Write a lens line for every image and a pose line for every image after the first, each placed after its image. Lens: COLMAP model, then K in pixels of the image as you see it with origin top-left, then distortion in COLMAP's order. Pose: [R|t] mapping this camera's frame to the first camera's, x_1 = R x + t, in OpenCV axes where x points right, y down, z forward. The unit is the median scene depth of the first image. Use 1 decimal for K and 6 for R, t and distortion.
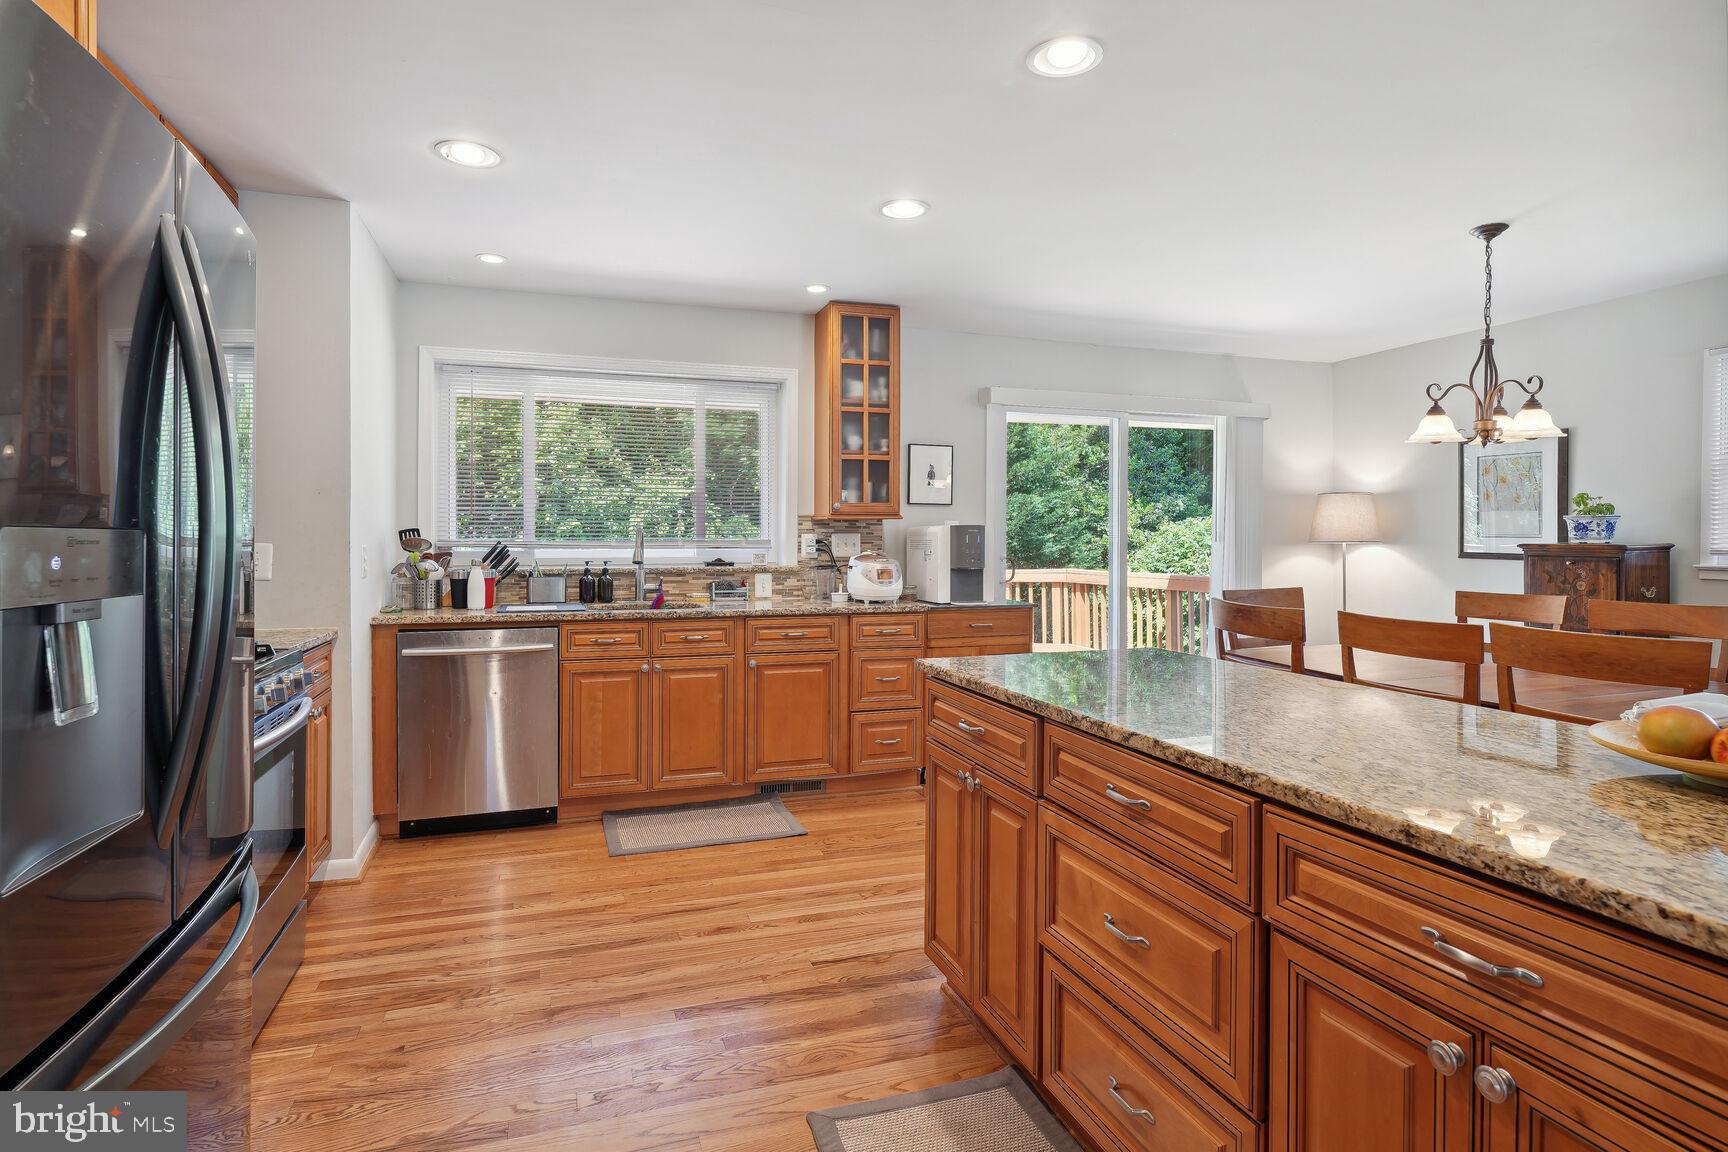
lens RADIAL K [[898.6, 0, 862.1], [0, 898.6, 545.4], [0, 0, 1]] dist [-0.003712, 0.001916]
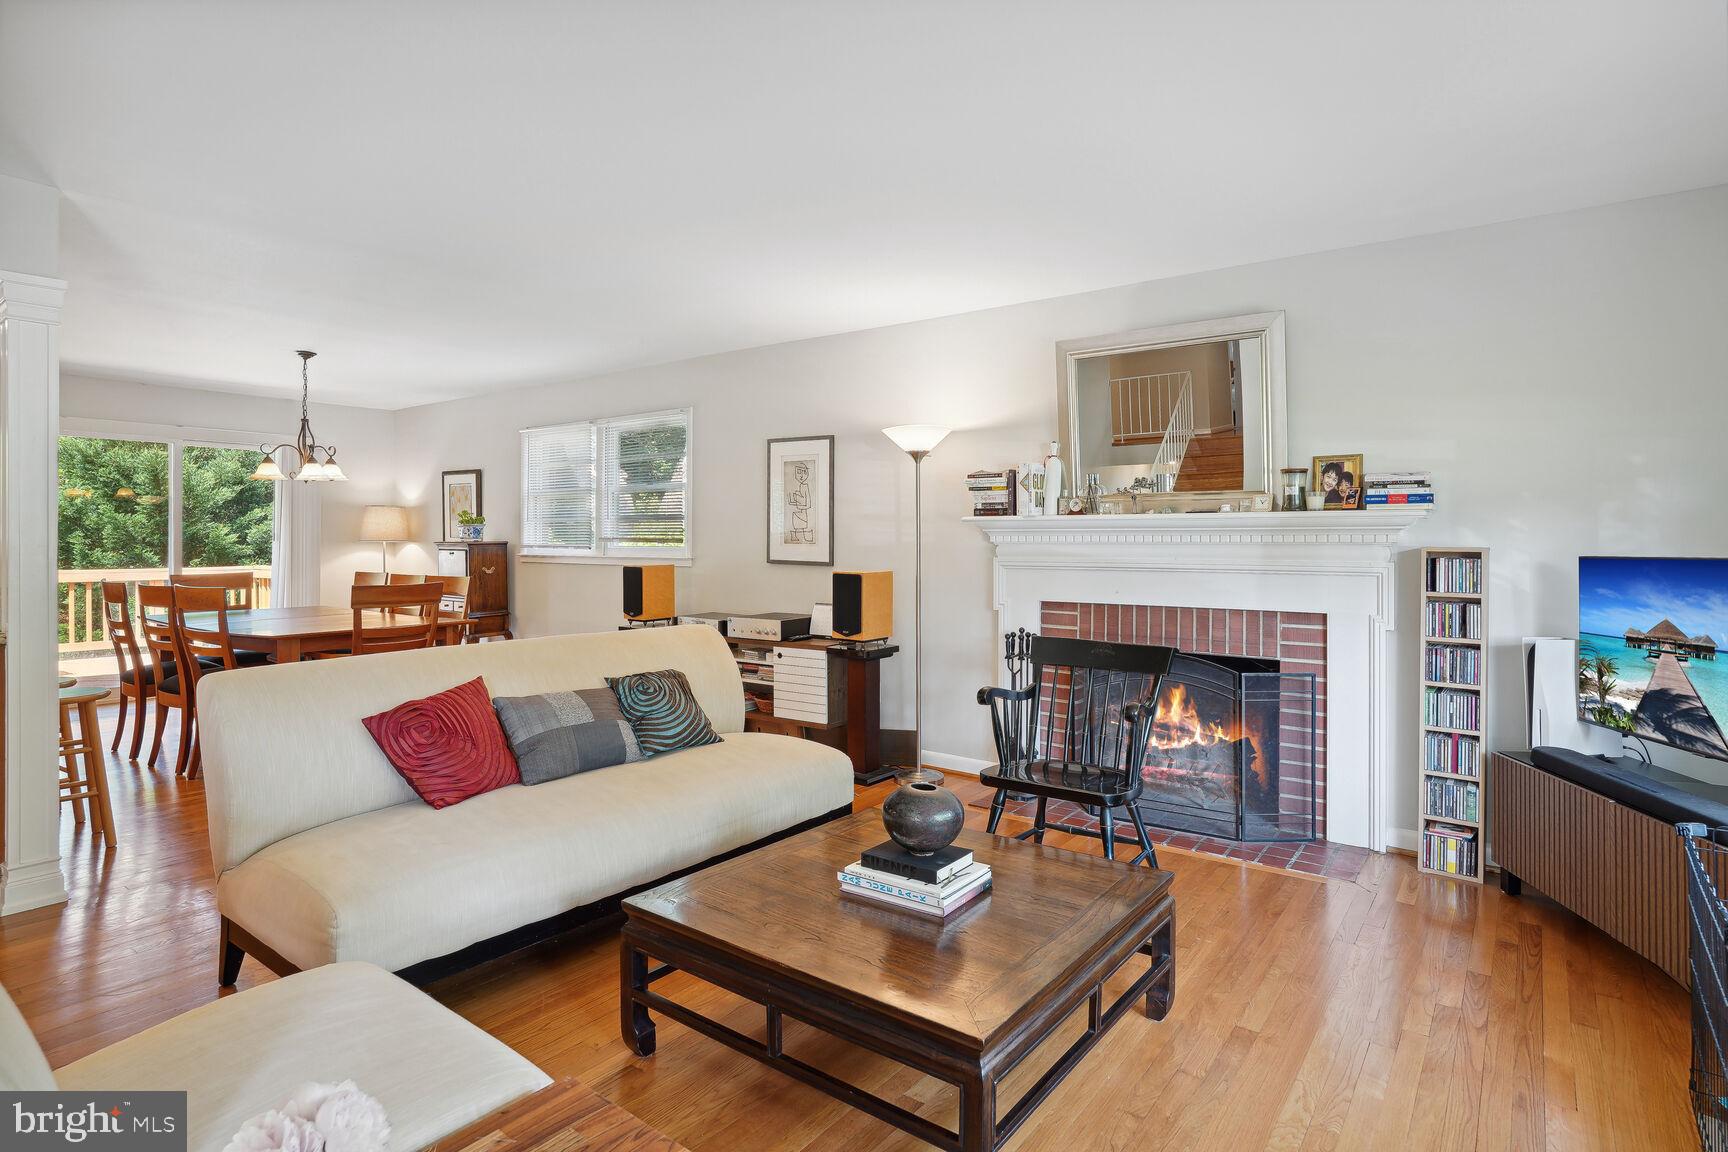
lens RADIAL K [[898.6, 0, 873.5], [0, 898.6, 534.8], [0, 0, 1]] dist [-0.003712, 0.001916]
pose [[0.827697, -0.000665, 0.561175, 0.490724], [0.008353, 0.999903, -0.011135, 0.010363], [-0.561113, 0.013904, 0.827622, -0.750356]]
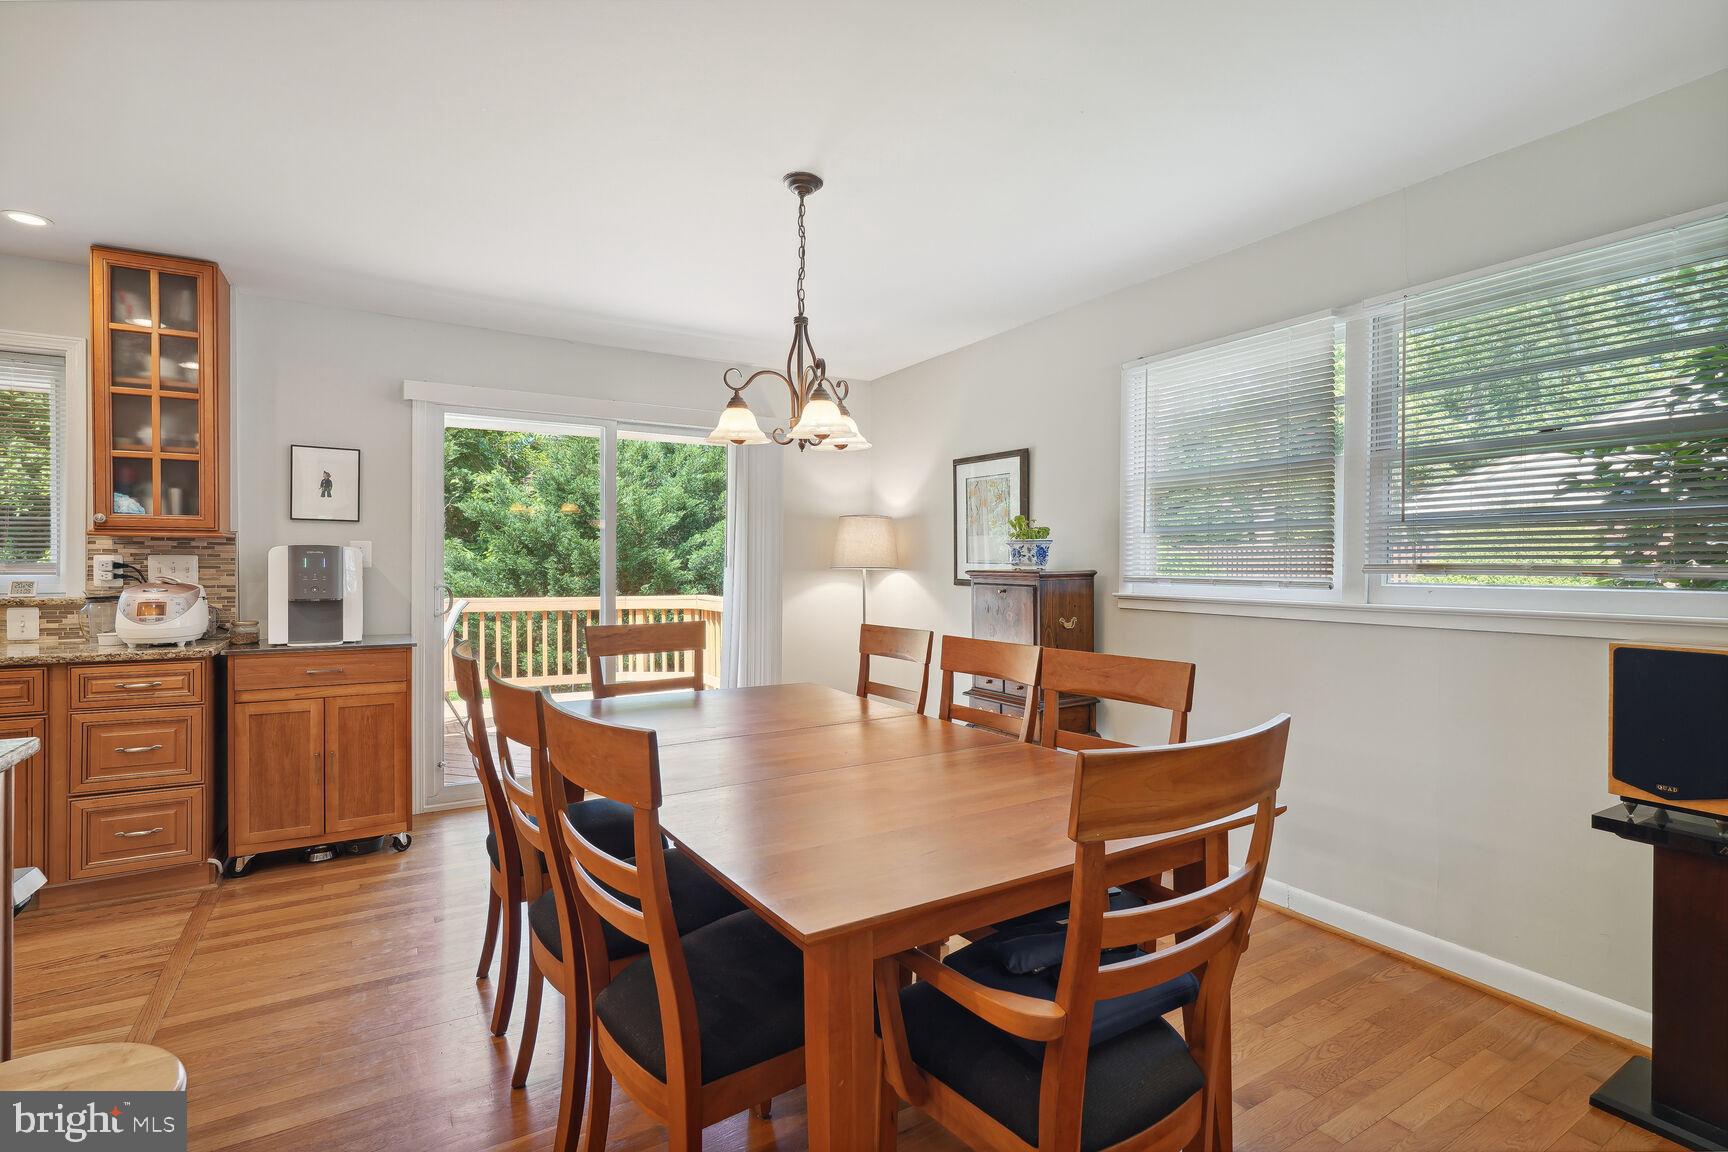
lens RADIAL K [[819.0, 0, 872.7], [0, 819.0, 573.5], [0, 0, 1]] dist [-0.002430, -0.000076]
pose [[0.977945, 0.001151, 0.208858, 0.467486], [-0.001075, 0.999999, -0.000480, 0.002201], [-0.208859, 0.000245, 0.977946, 0.200435]]
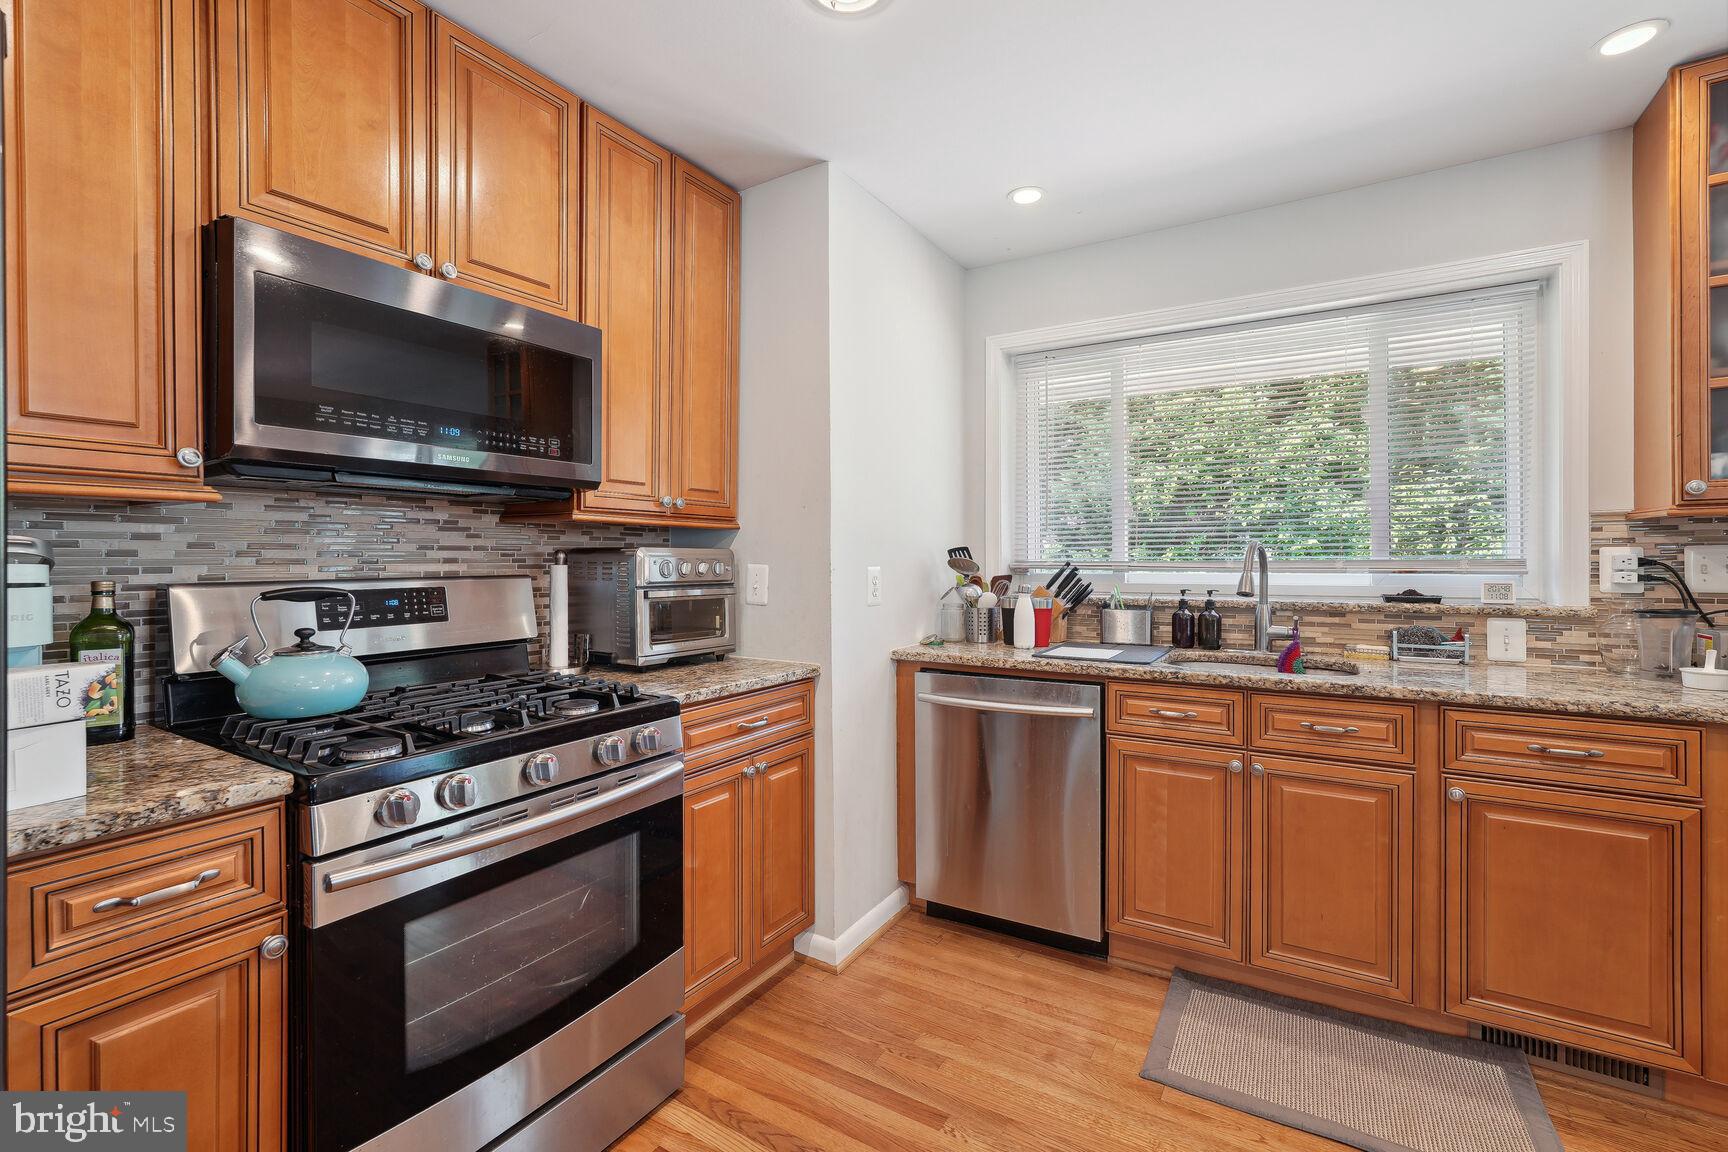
lens RADIAL K [[780.5, 0, 845.9], [0, 780.5, 553.9], [0, 0, 1]] dist [-0.009646, 0.003257]
pose [[0.634757, -0.007385, -0.772677, 0.003372], [-0.001938, 0.999936, -0.011149, -0.003234], [0.772709, 0.008575, 0.634702, 0.397504]]
